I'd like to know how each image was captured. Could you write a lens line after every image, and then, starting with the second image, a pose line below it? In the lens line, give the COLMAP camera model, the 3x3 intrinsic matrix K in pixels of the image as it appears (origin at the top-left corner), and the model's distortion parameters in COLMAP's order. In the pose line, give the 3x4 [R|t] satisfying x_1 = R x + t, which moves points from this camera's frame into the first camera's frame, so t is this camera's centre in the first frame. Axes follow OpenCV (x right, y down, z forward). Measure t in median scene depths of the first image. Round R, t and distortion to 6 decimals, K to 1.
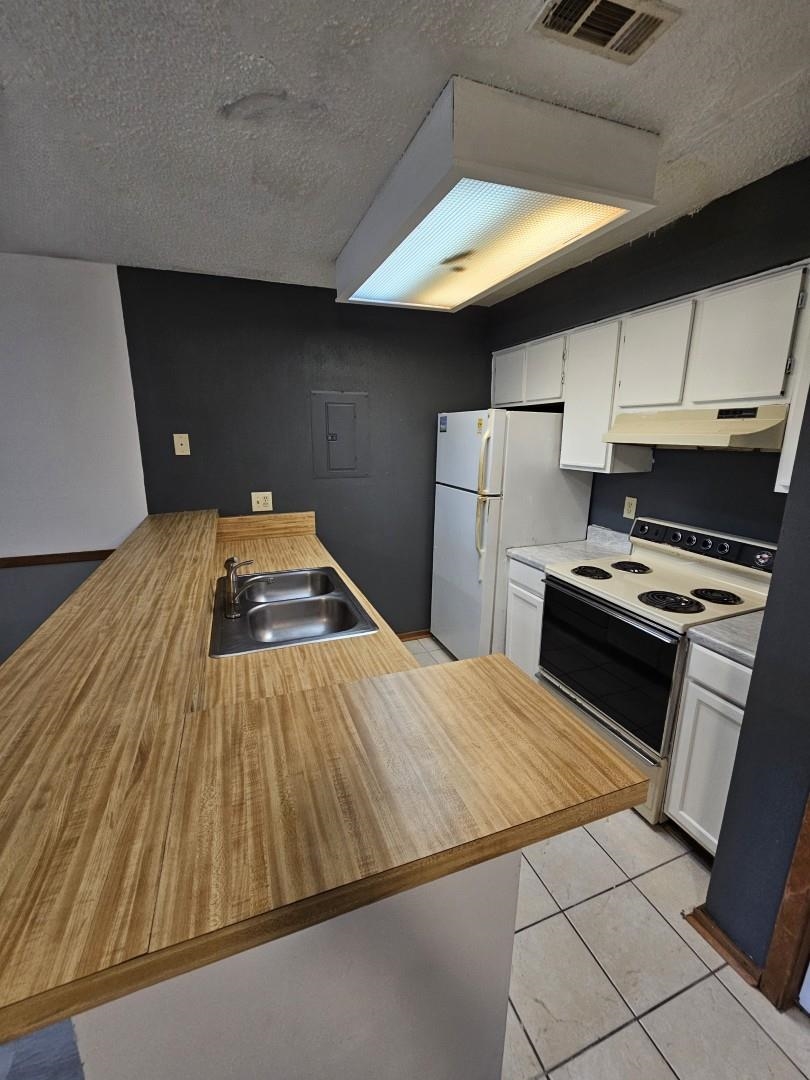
lens RADIAL K [[441.3, 0, 406.3], [0, 441.3, 542.5], [0, 0, 1]] dist [-0.001152, 0.001316]
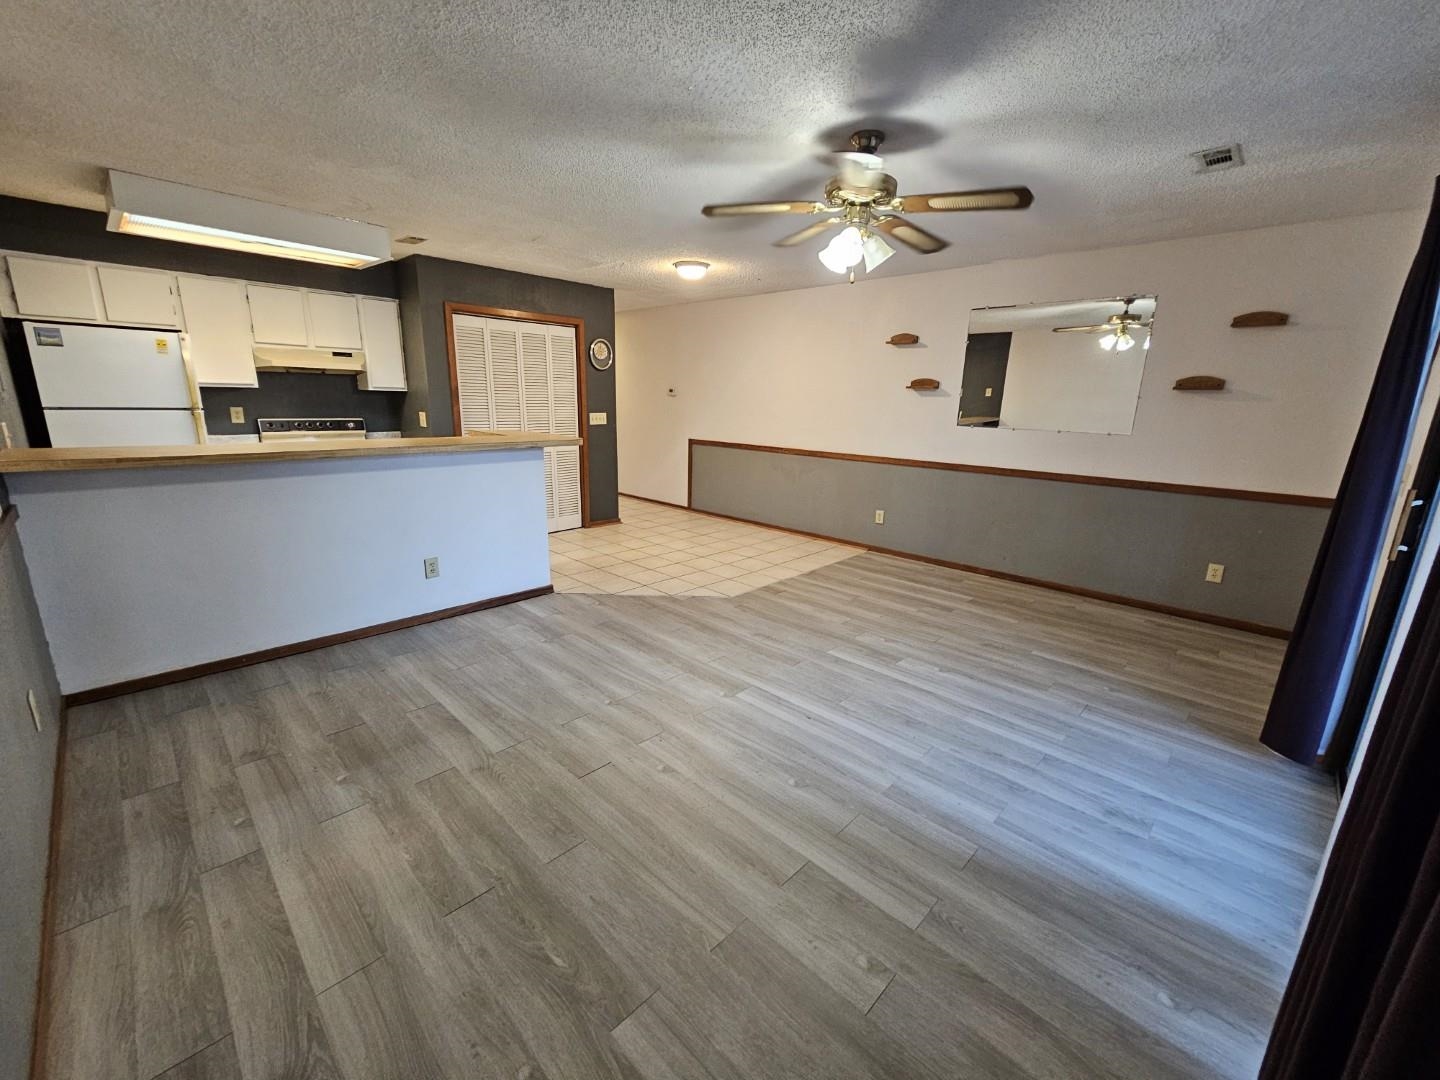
lens RADIAL K [[588.4, 0, 720.9], [0, 588.4, 539.3], [0, 0, 1]] dist [-0.001152, 0.001316]
pose [[-0.425000, -0.225380, 0.876686, -1.795883], [0.196375, 0.922485, 0.332353, -0.033768], [-0.883635, 0.313409, -0.347797, 0.423813]]
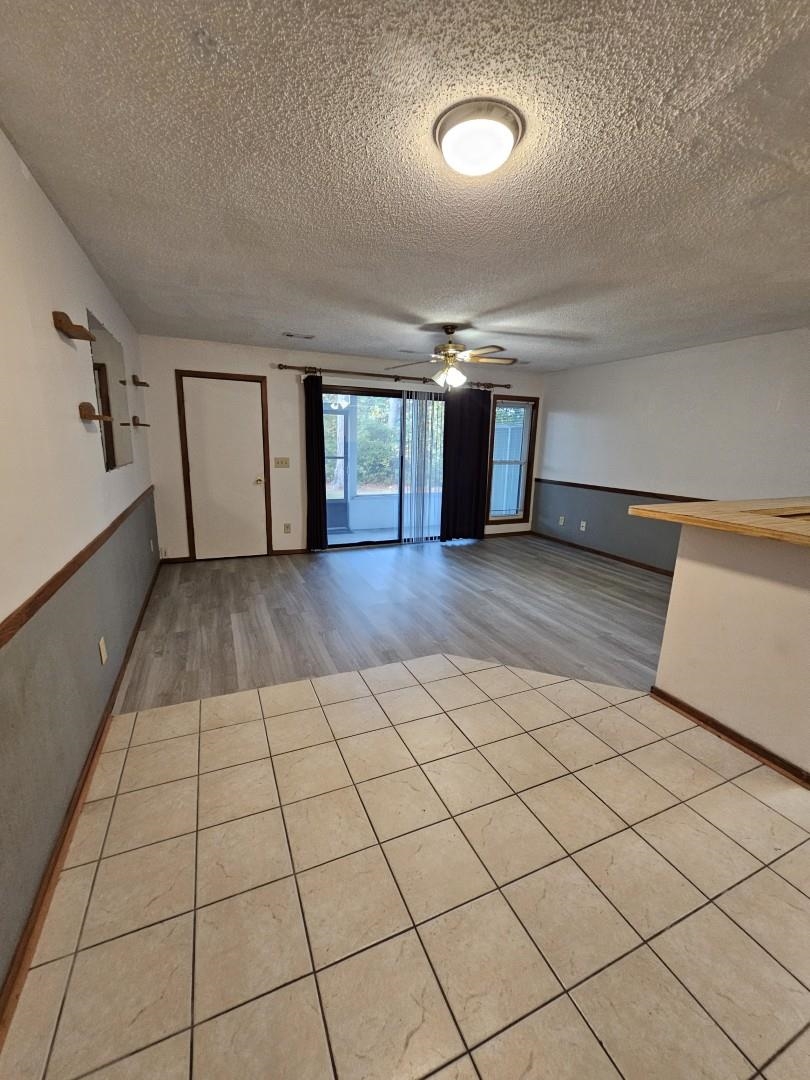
lens RADIAL K [[441.3, 0, 401.9], [0, 441.3, 542.6], [0, 0, 1]] dist [-0.001152, 0.001316]
pose [[0.040236, 0.223535, -0.973865, 0.698654], [-0.263757, 0.942460, 0.205430, 0.172233], [0.963750, 0.248598, 0.096880, -0.419462]]
